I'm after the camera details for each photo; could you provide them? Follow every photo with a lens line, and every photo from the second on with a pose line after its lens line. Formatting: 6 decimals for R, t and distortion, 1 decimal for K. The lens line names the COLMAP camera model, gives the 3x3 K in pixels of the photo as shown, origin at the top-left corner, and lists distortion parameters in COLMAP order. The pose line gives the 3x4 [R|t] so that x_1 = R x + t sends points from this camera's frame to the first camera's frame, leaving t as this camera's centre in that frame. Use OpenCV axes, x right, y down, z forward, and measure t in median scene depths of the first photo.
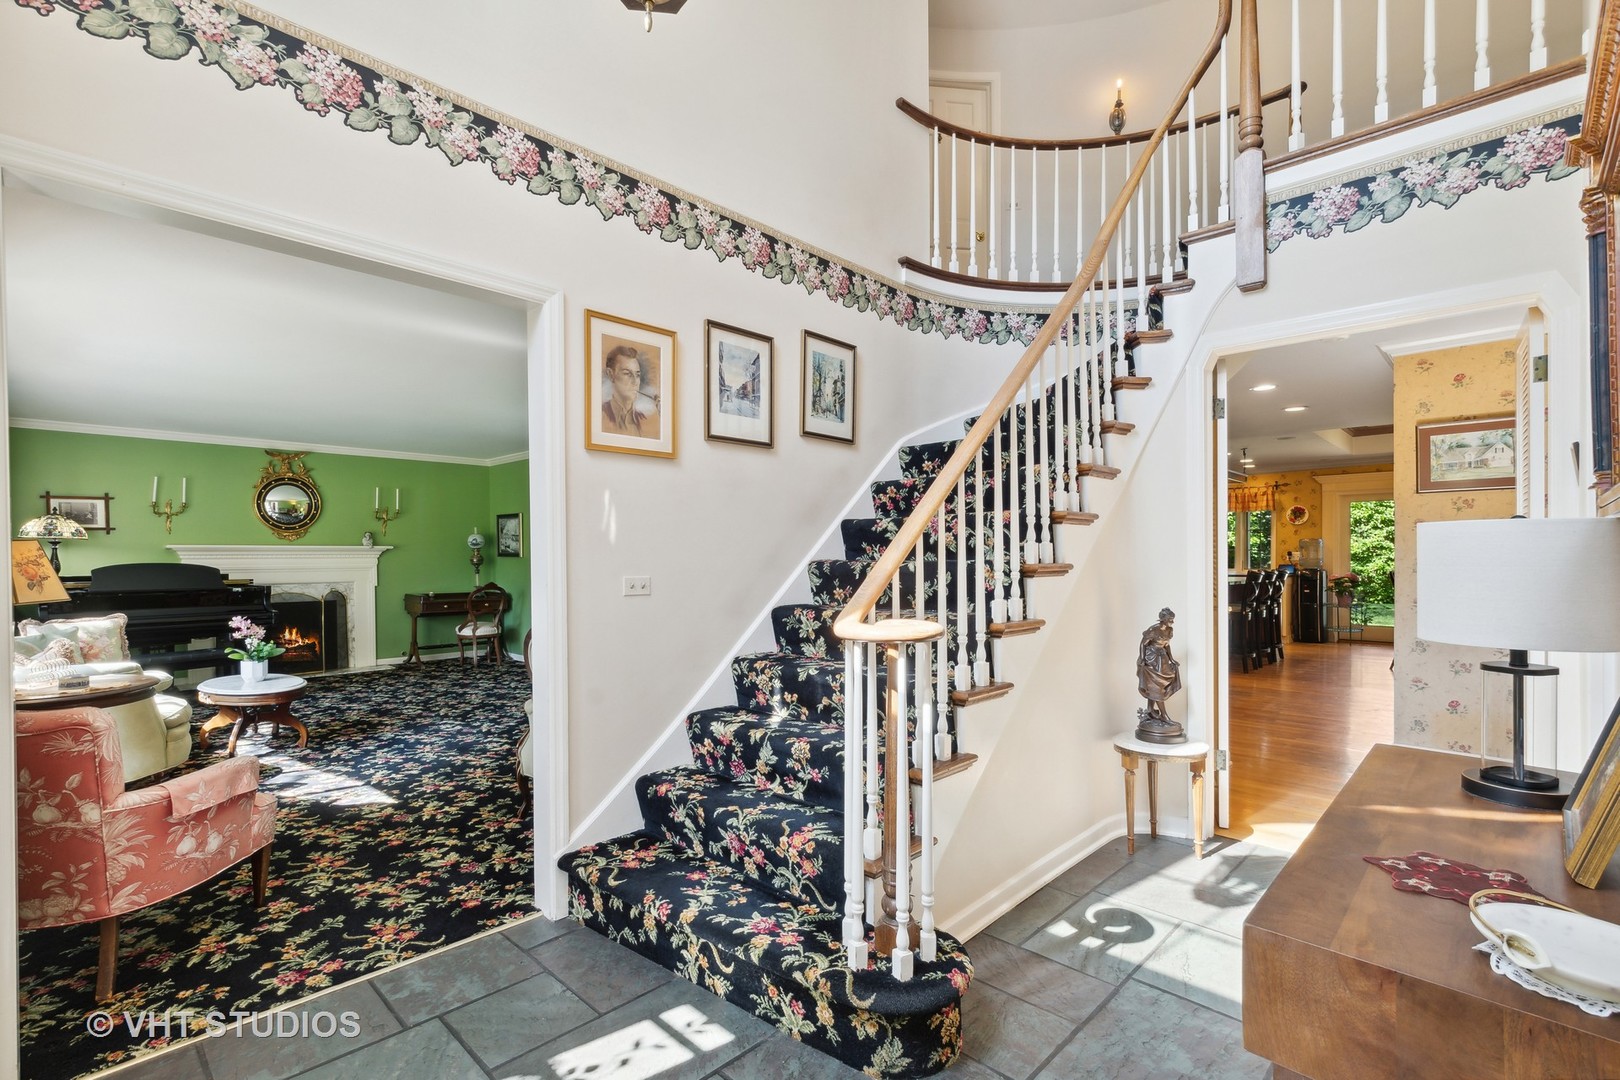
lens RADIAL K [[740.6, 0, 797.8], [0, 740.6, 553.3], [0, 0, 1]] dist [0.000022, 0.000438]
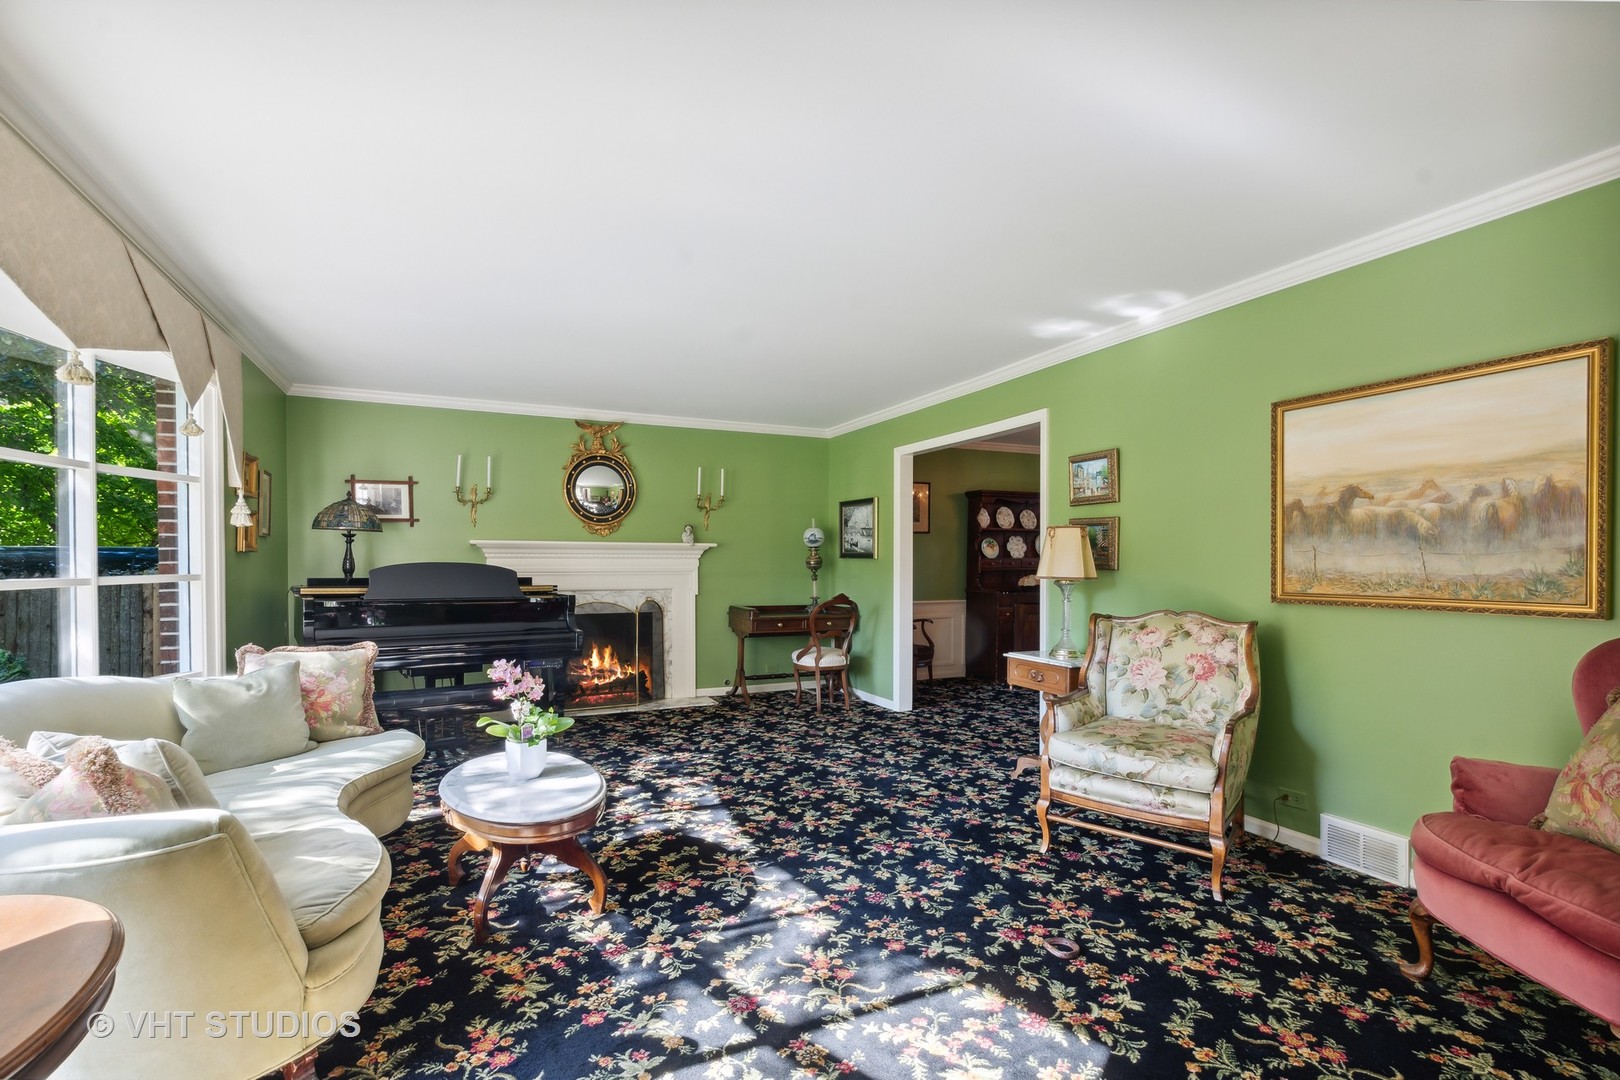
lens RADIAL K [[740.6, 0, 812.9], [0, 740.6, 549.7], [0, 0, 1]] dist [0.000022, 0.000438]
pose [[0.942240, 0.004139, -0.334914, -0.205013], [-0.007400, 0.999937, -0.008462, 0.002983], [0.334858, 0.010452, 0.942211, 0.325010]]
